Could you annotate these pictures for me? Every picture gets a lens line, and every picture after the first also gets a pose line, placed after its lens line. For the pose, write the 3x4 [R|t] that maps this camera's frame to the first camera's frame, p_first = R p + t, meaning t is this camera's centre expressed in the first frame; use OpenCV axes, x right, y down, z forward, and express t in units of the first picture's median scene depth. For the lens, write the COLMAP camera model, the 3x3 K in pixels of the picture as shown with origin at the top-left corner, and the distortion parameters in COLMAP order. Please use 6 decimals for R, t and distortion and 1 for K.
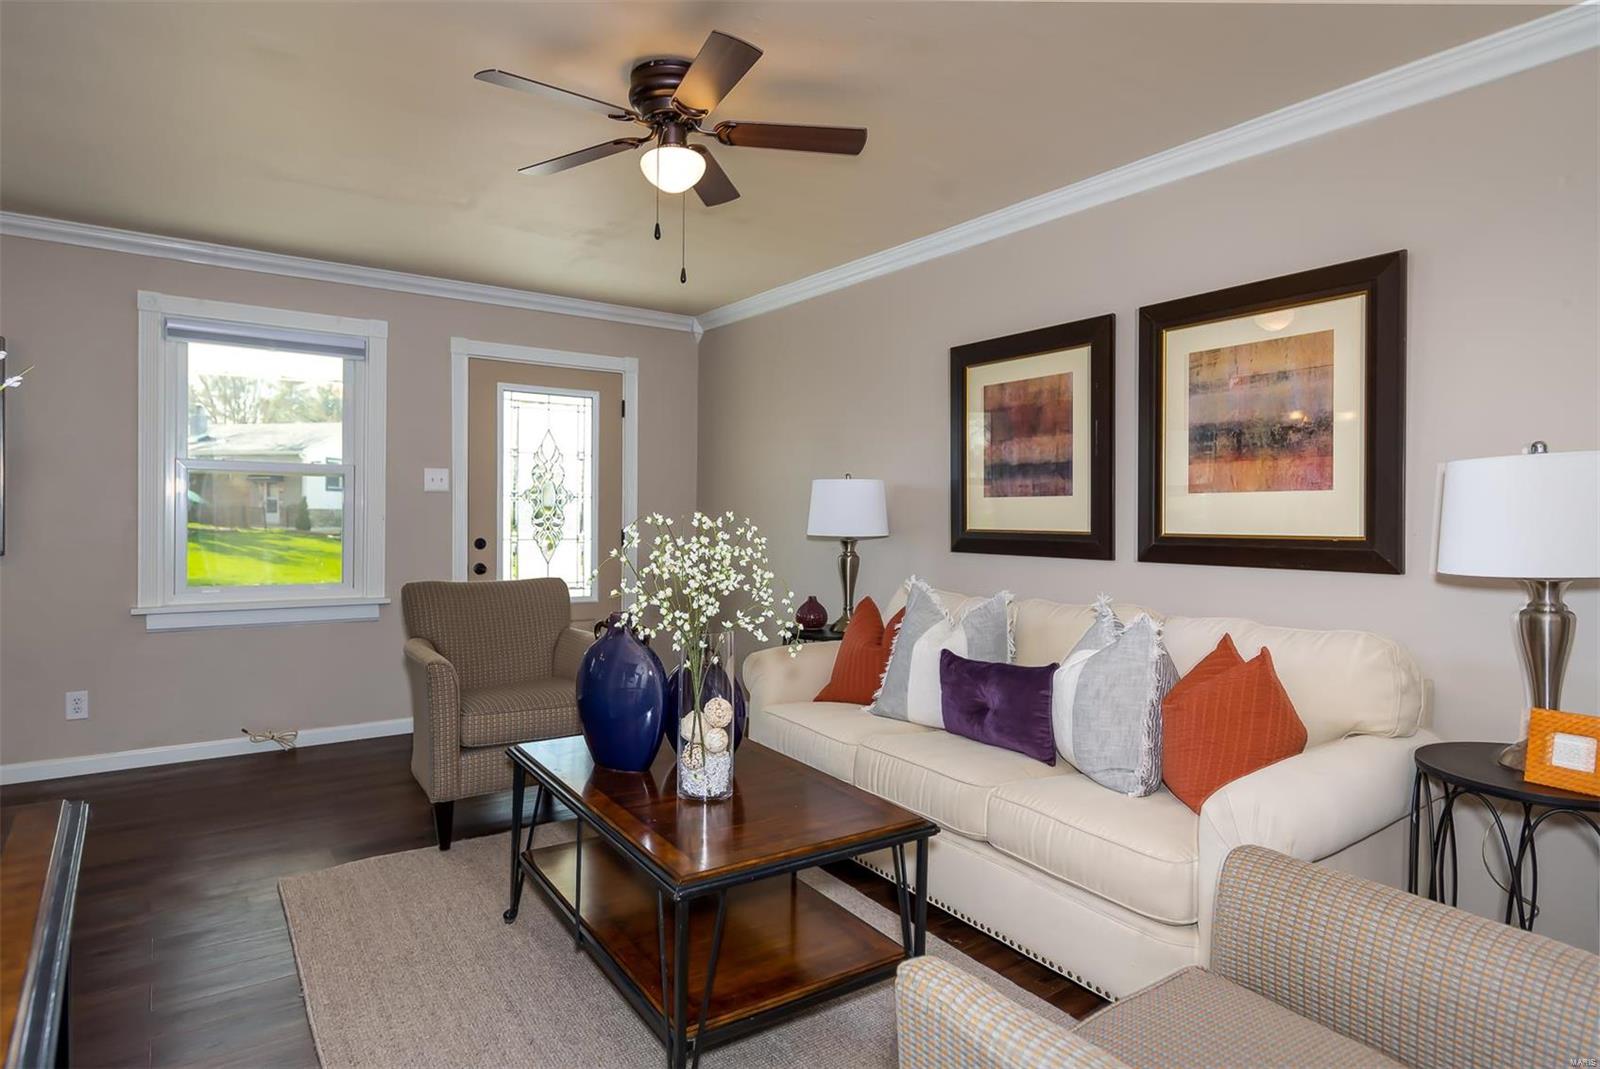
lens RADIAL K [[892.8, 0, 807.9], [0, 892.8, 520.1], [0, 0, 1]] dist [0.007858, -0.002184]
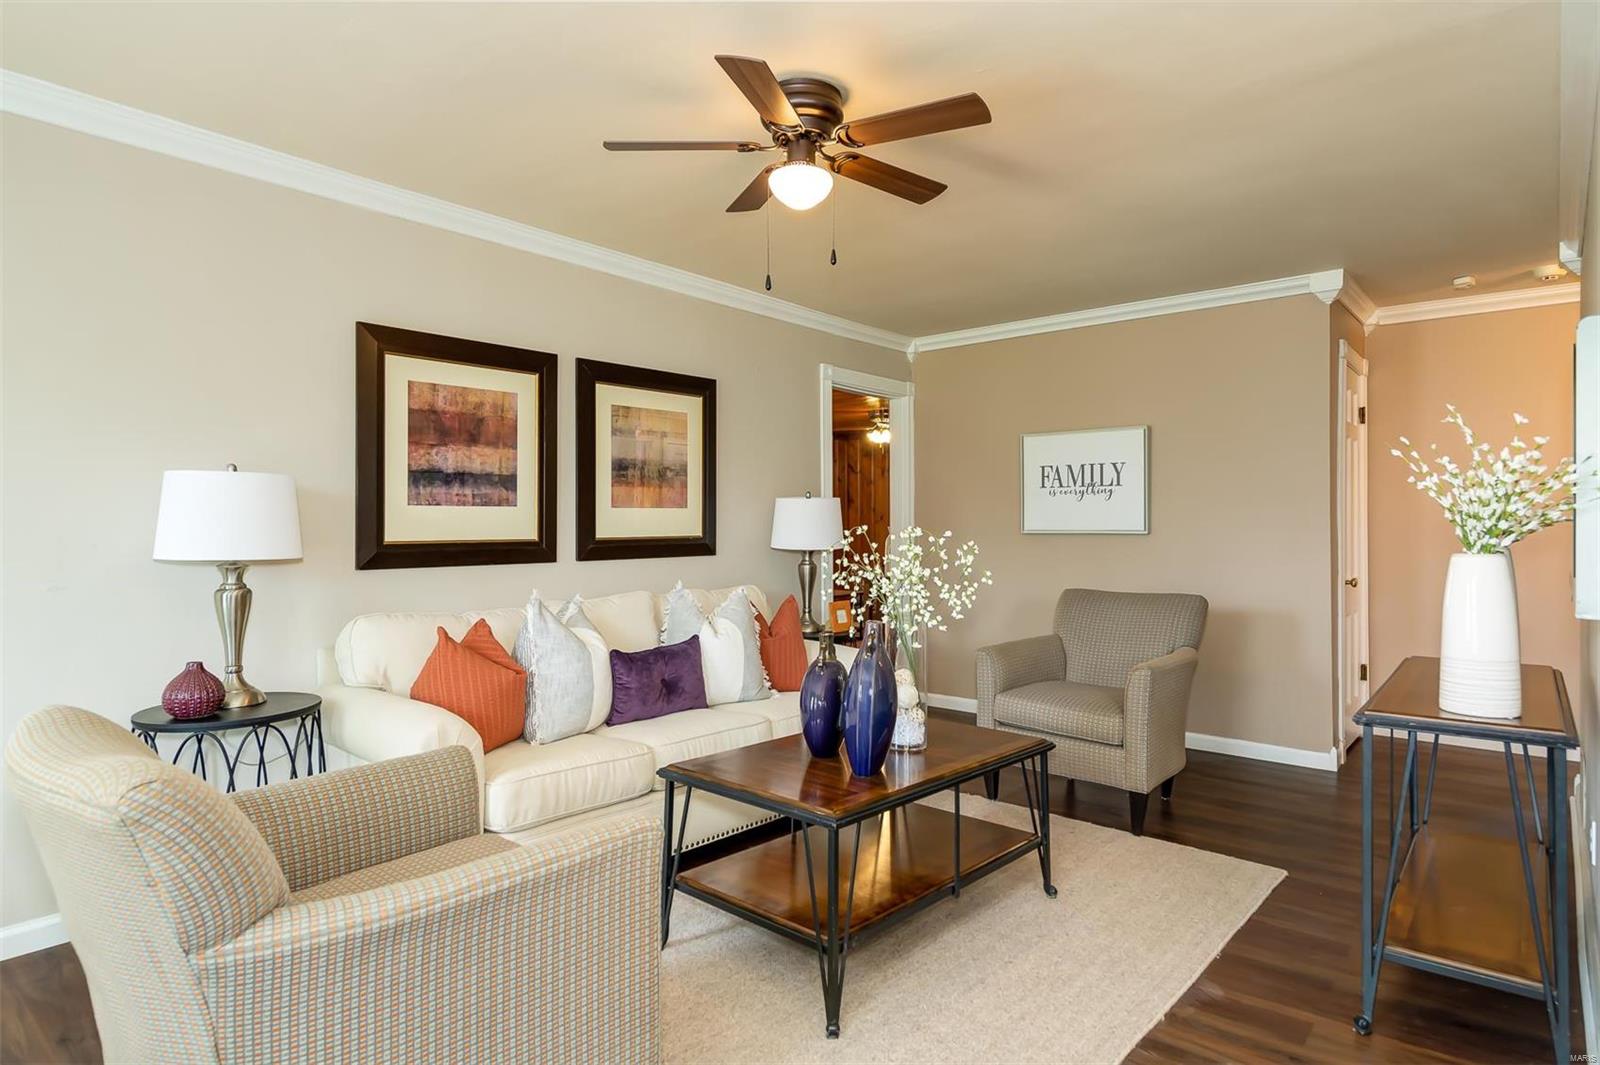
lens RADIAL K [[892.8, 0, 802.4], [0, 892.8, 528.2], [0, 0, 1]] dist [0.007858, -0.002184]
pose [[-0.245548, -0.027103, 0.969005, -0.876933], [-0.007623, 0.999632, 0.026028, -0.032748], [-0.969354, -0.000995, -0.245665, 0.954400]]
